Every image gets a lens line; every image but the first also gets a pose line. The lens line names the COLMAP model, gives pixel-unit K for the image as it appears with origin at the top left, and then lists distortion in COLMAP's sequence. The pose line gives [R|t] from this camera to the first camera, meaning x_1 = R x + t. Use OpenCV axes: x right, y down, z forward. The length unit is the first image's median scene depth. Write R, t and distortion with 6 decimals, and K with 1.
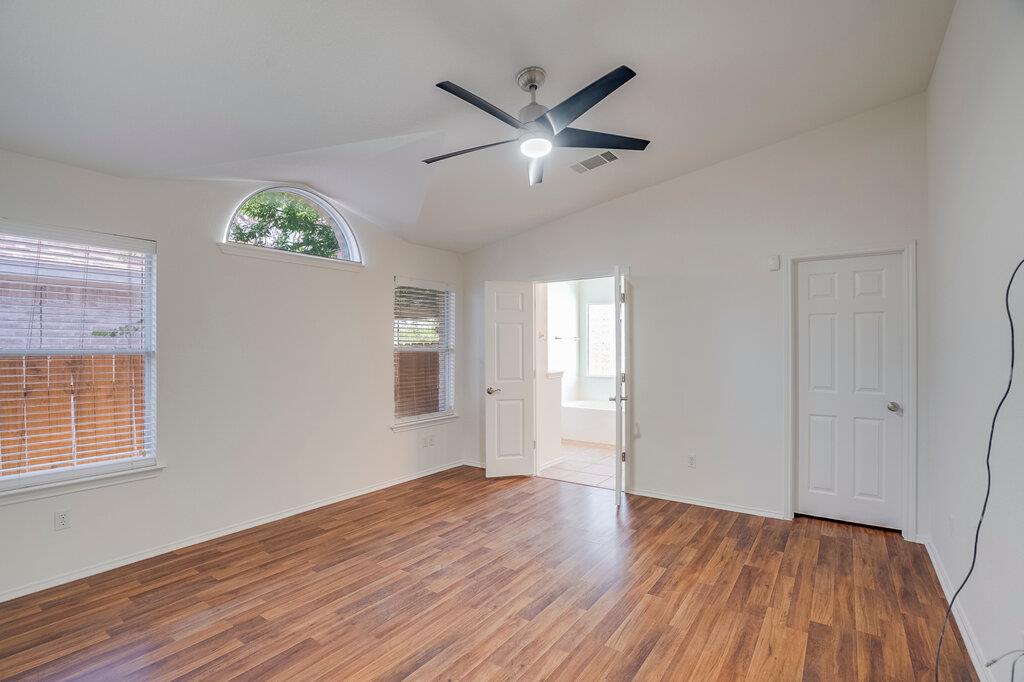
lens RADIAL K [[477.6, 0, 512.4], [0, 477.6, 342.6], [0, 0, 1]] dist [-0.041416, 0.004278]
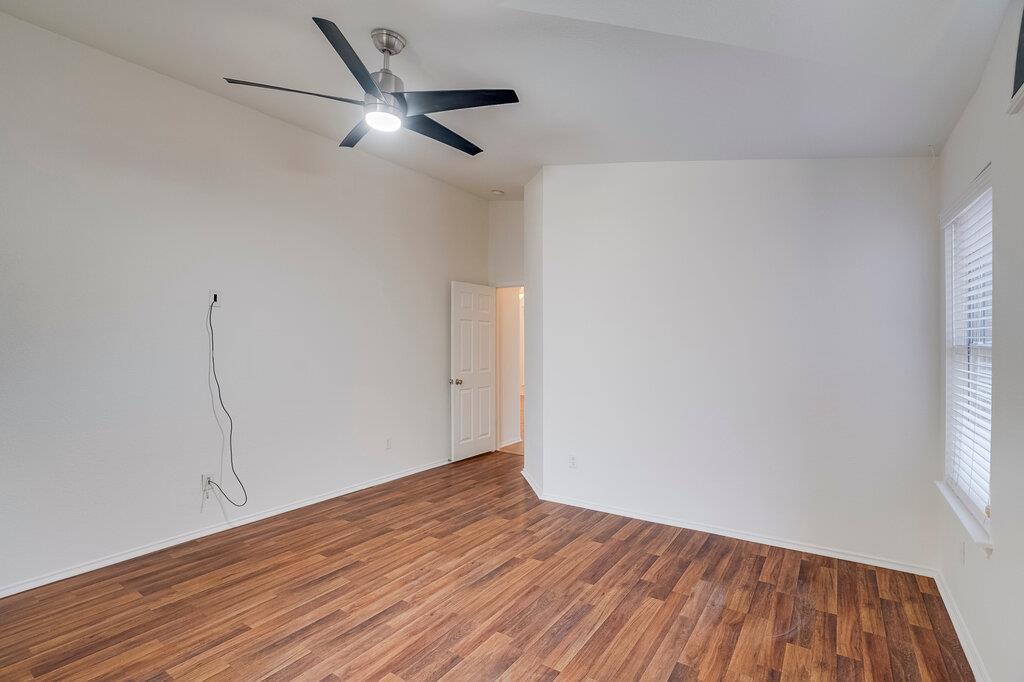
lens RADIAL K [[477.6, 0, 511.6], [0, 477.6, 340.6], [0, 0, 1]] dist [-0.041416, 0.004278]
pose [[-0.999943, 0.002339, -0.010398, -0.195066], [0.002467, 0.999921, -0.012364, 0.022157], [0.010368, -0.012389, -0.999870, 2.022636]]
